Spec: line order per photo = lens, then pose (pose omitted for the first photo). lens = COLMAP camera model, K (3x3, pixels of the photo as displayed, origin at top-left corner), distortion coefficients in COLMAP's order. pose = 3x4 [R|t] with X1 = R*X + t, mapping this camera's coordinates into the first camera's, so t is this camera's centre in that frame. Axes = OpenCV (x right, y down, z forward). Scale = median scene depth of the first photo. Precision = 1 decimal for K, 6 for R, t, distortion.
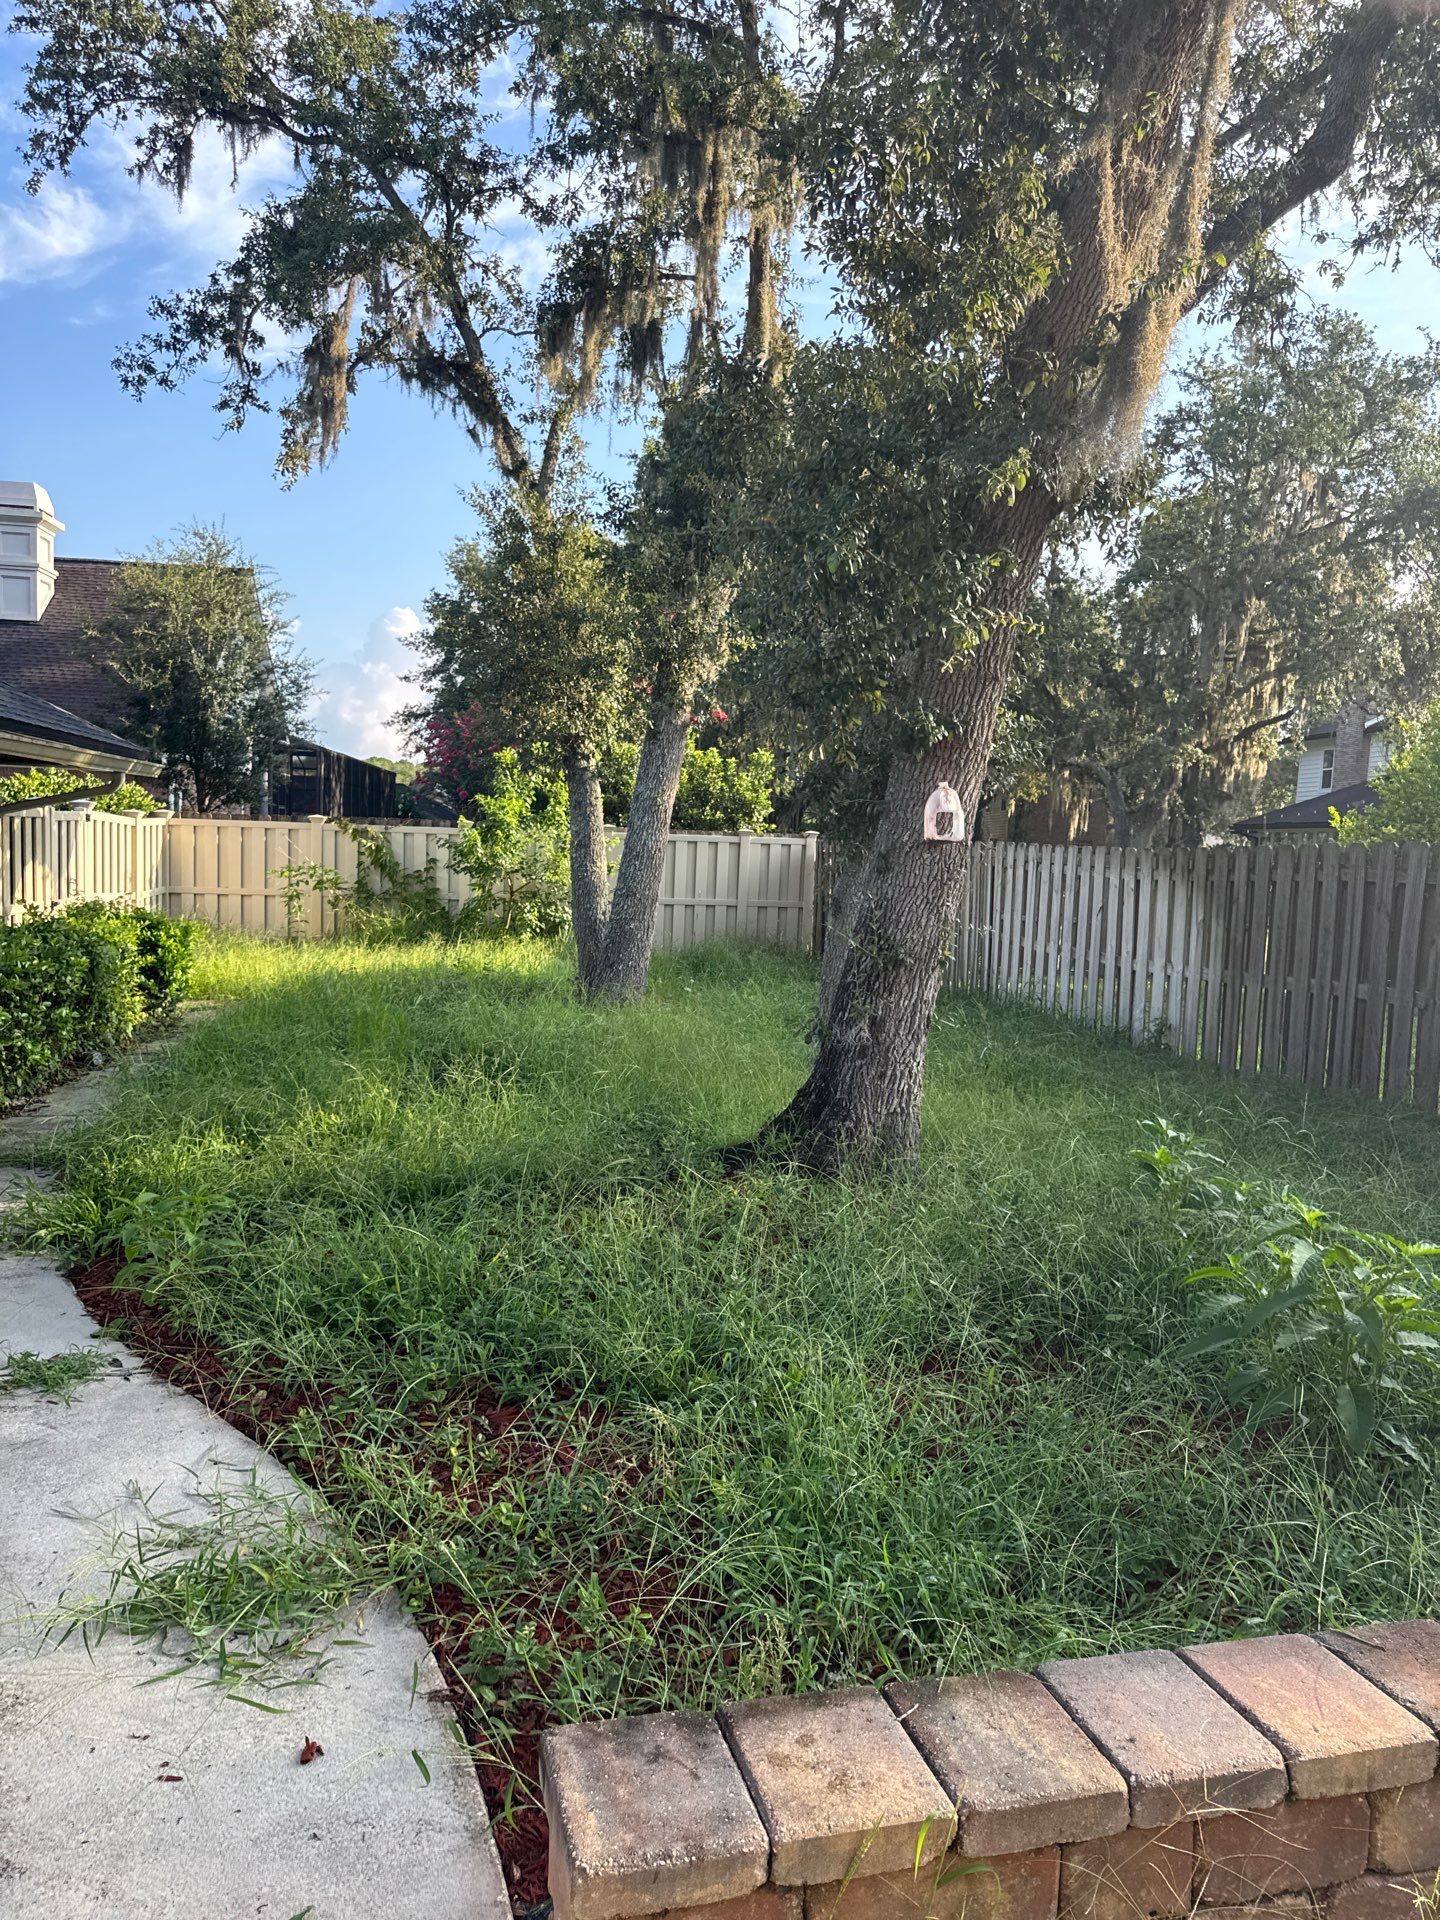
lens RADIAL K [[1367.7, 0, 736.0], [0, 1367.7, 979.6], [0, 0, 1]] dist [0.048556, -0.054609]
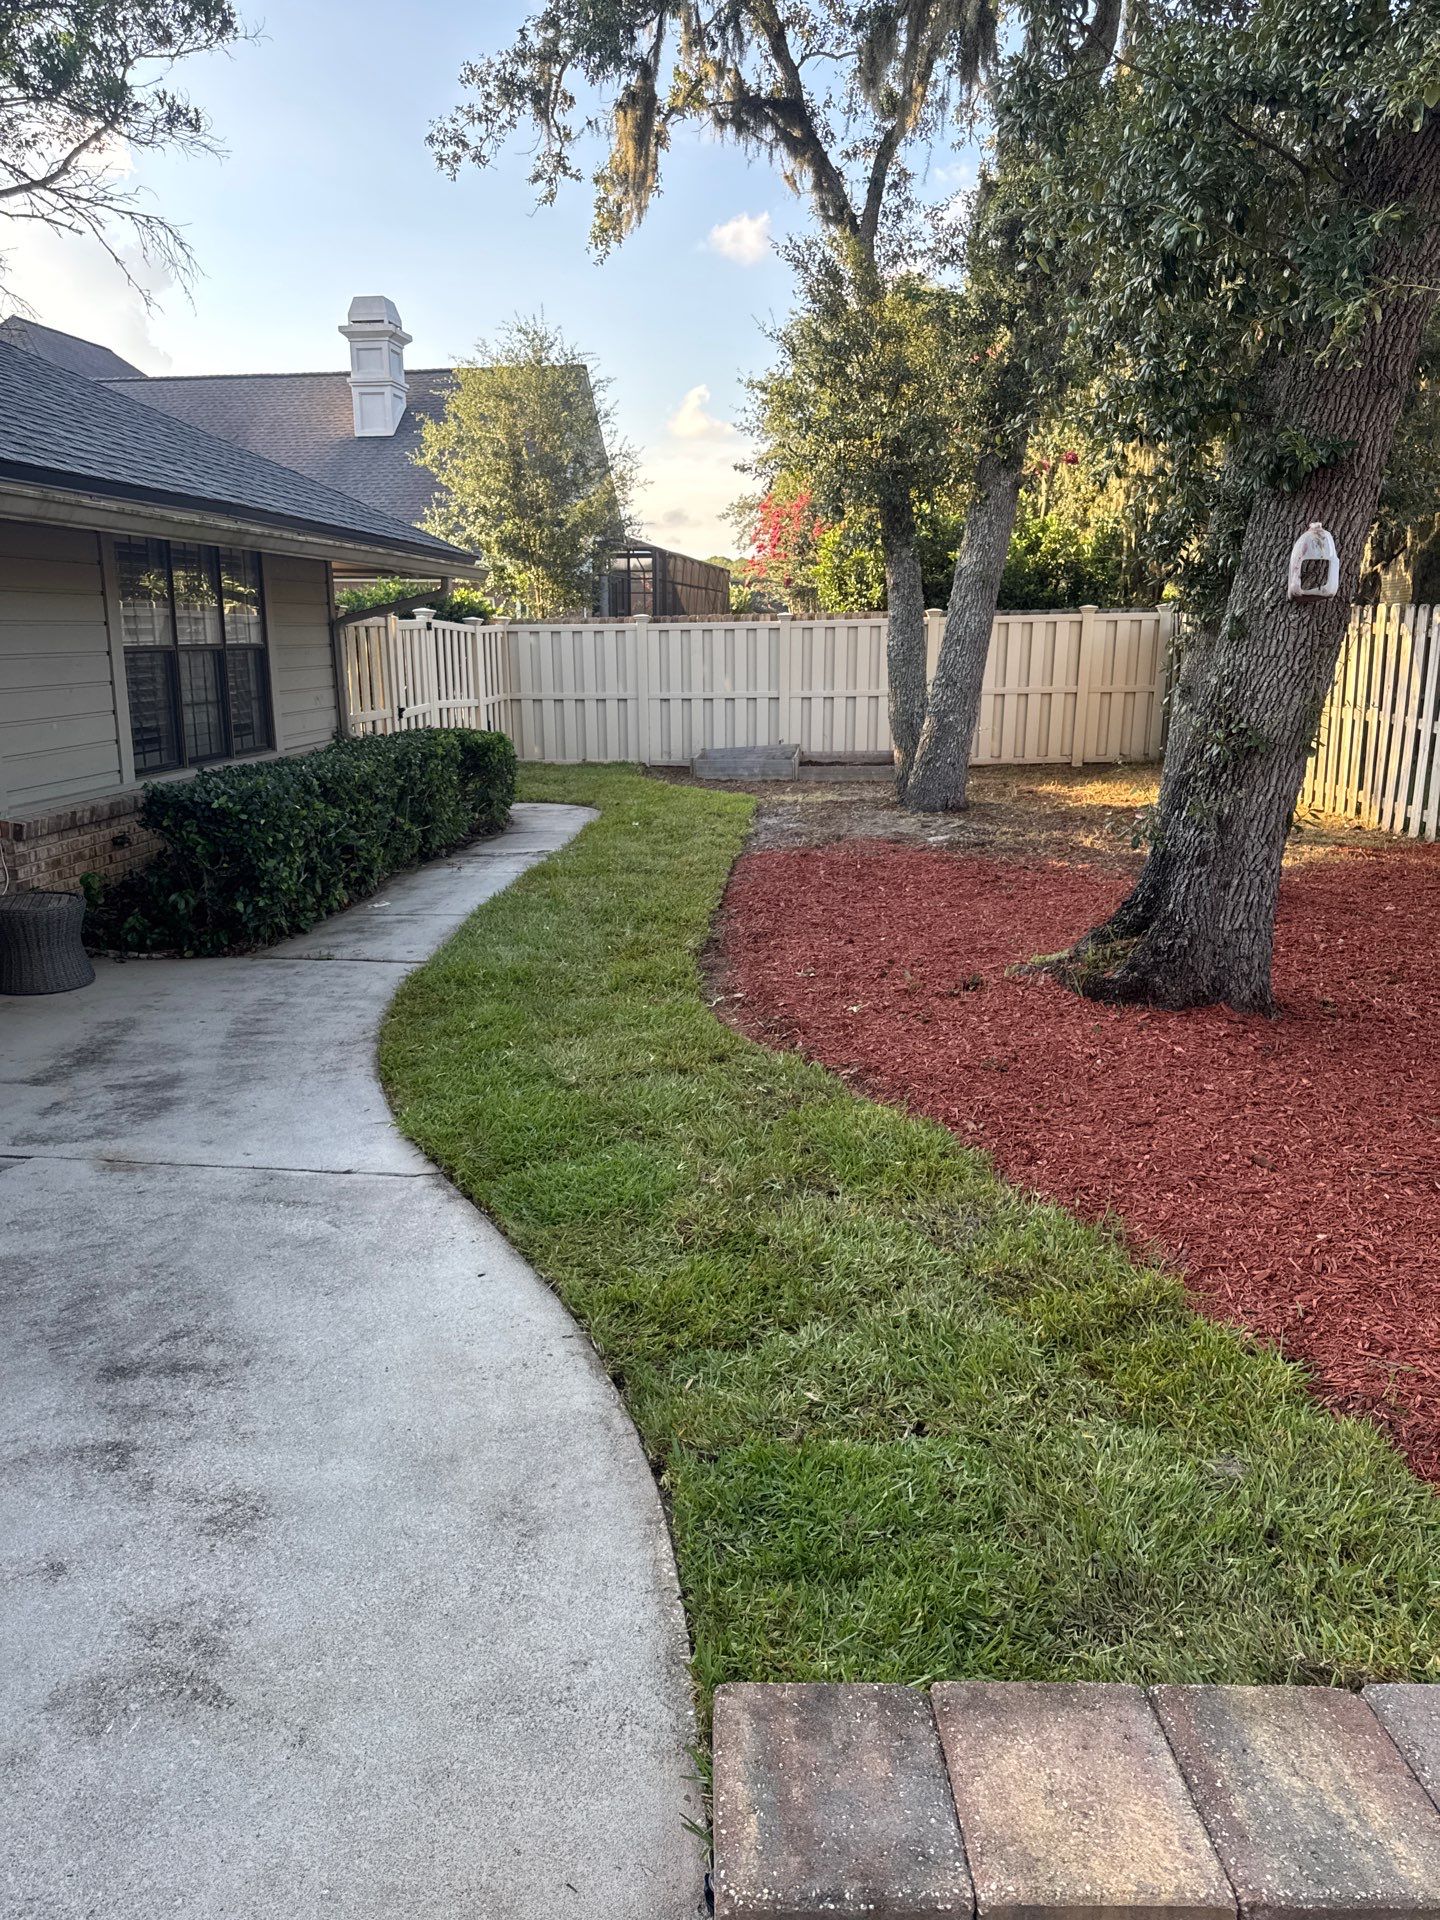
lens RADIAL K [[1367.7, 0, 743.0], [0, 1367.7, 969.9], [0, 0, 1]] dist [0.048556, -0.054609]
pose [[0.971280, 0.019003, -0.237178, 0.007287], [0.014033, 0.990496, 0.136827, 0.001111], [0.237524, -0.136226, 0.961782, 0.031986]]
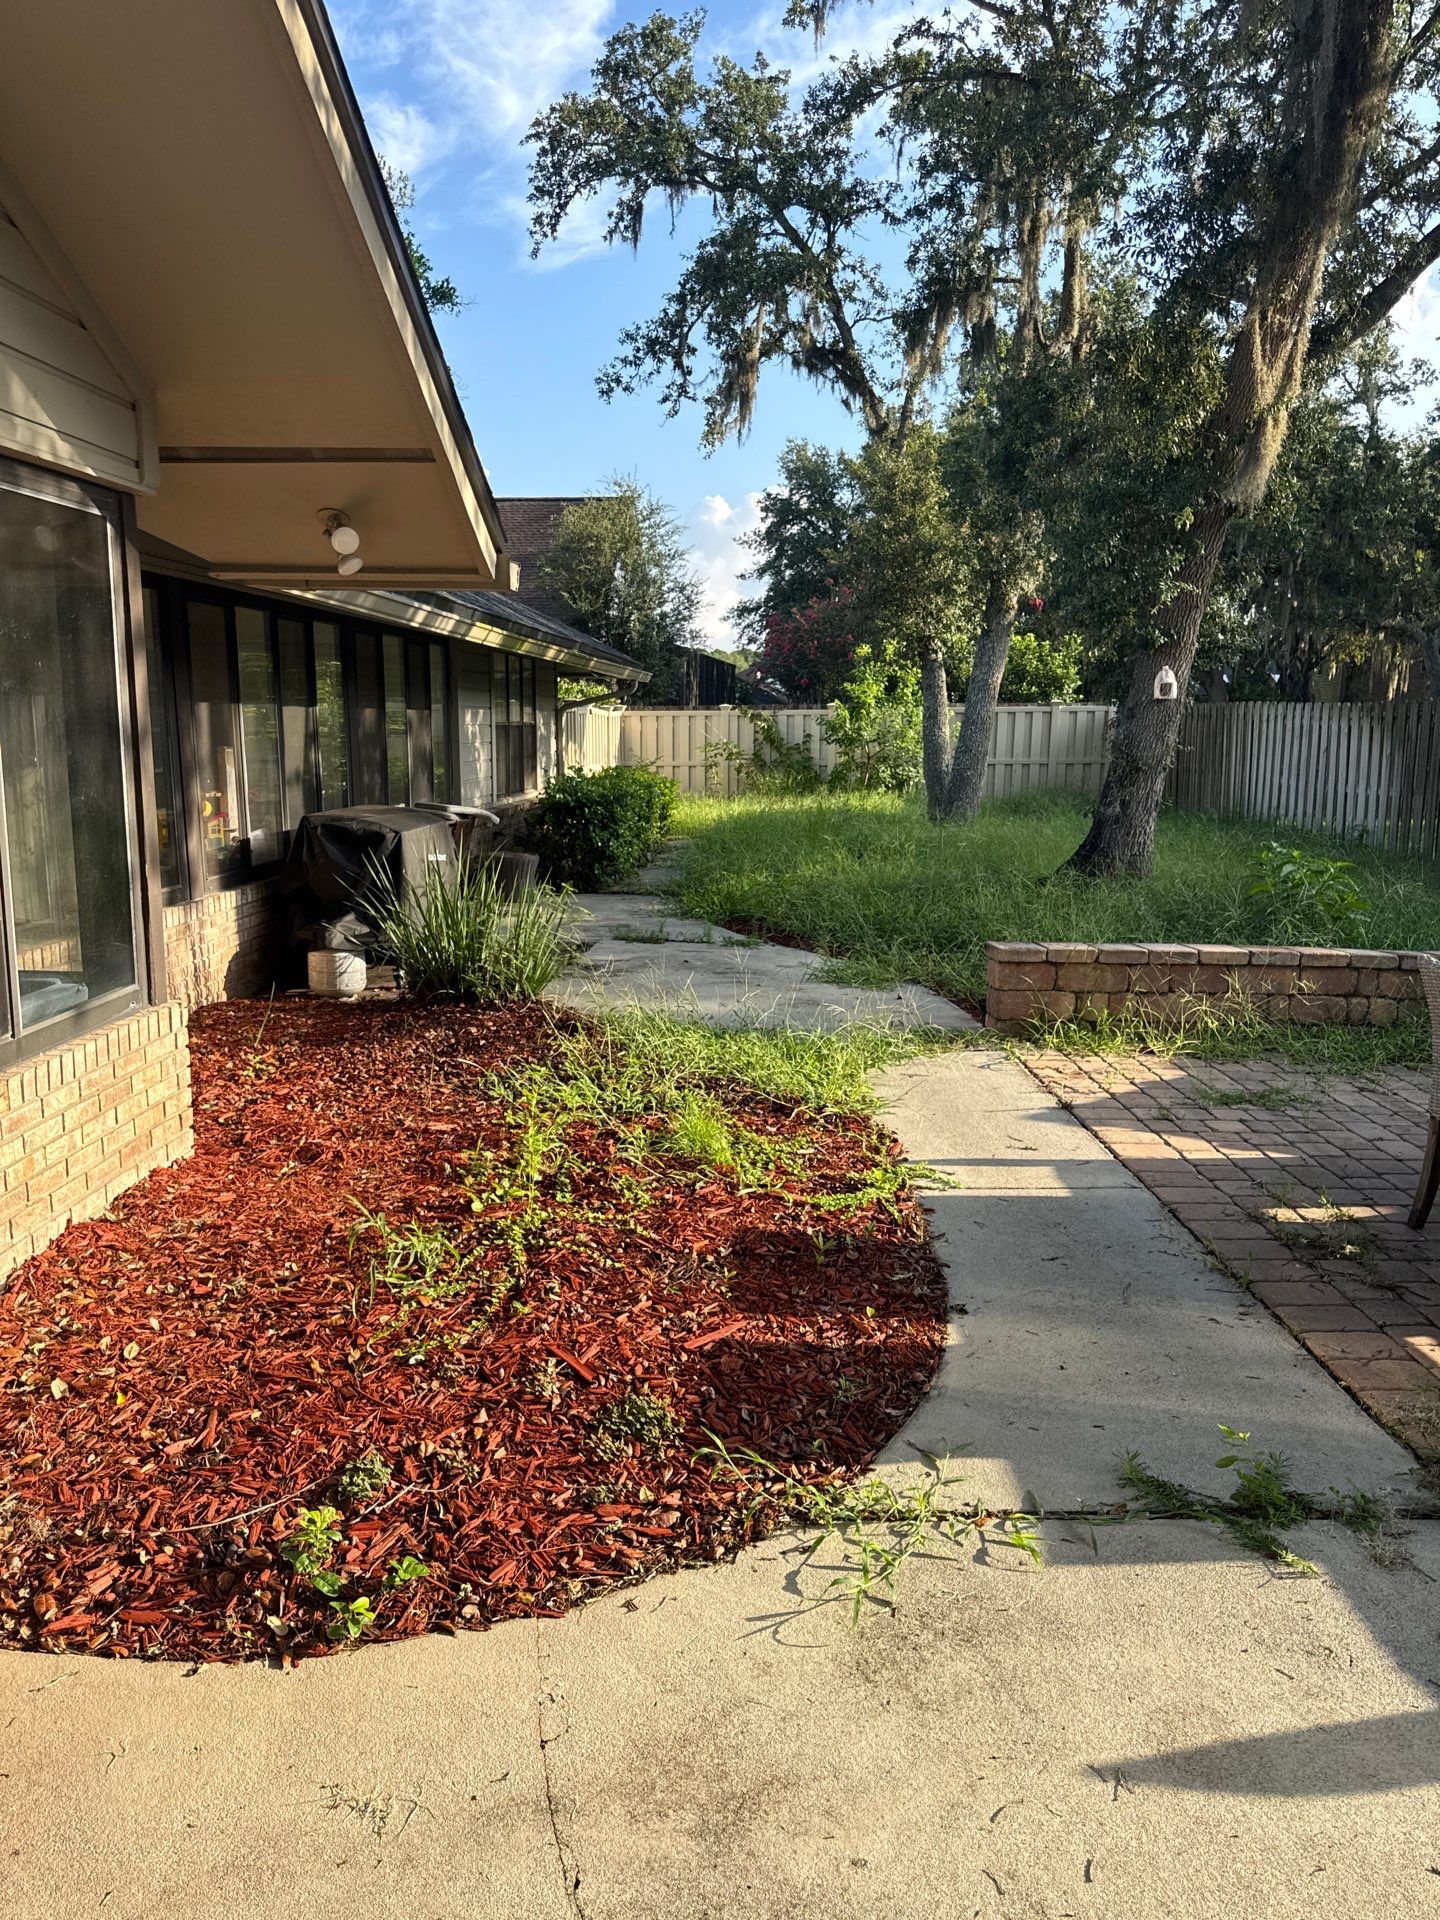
lens RADIAL K [[1367.7, 0, 720.7], [0, 1367.7, 962.7], [0, 0, 1]] dist [0.048556, -0.054609]
pose [[0.972569, 0.007981, -0.232478, 0.002508], [0.008781, 0.997439, 0.070981, 0.041833], [0.232449, -0.071075, 0.970008, -0.346829]]
